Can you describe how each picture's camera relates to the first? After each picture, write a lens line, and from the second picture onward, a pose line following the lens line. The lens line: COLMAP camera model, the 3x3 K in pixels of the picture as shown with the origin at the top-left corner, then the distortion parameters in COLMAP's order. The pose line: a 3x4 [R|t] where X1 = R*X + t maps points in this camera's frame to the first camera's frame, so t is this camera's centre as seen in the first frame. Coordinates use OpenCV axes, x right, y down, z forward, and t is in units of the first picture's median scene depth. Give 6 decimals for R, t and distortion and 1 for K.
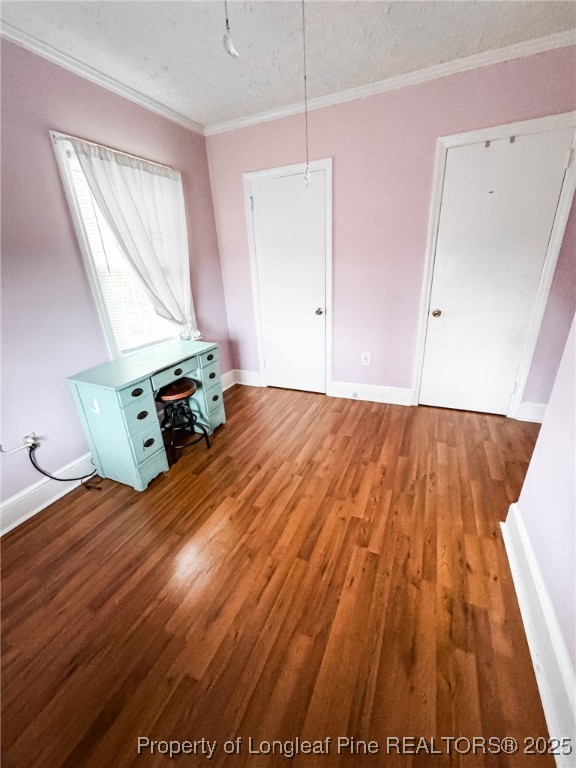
lens RADIAL K [[307.8, 0, 289.3], [0, 307.8, 382.3], [0, 0, 1]] dist [-0.000942, -0.000079]
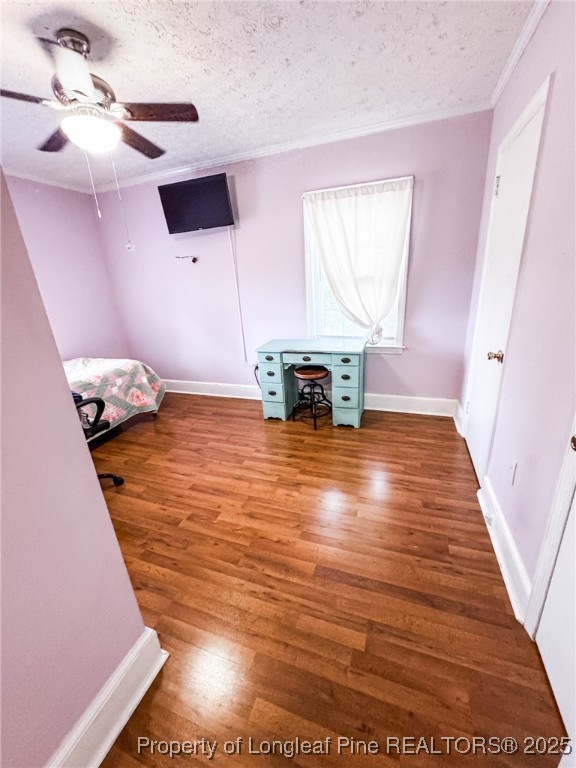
lens RADIAL K [[307.8, 0, 289.3], [0, 307.8, 382.3], [0, 0, 1]] dist [-0.000942, -0.000079]
pose [[0.068087, 0.360639, -0.930217, 1.004047], [-0.316299, 0.892086, 0.322704, -0.391333], [0.946213, 0.272255, 0.174810, 0.839420]]
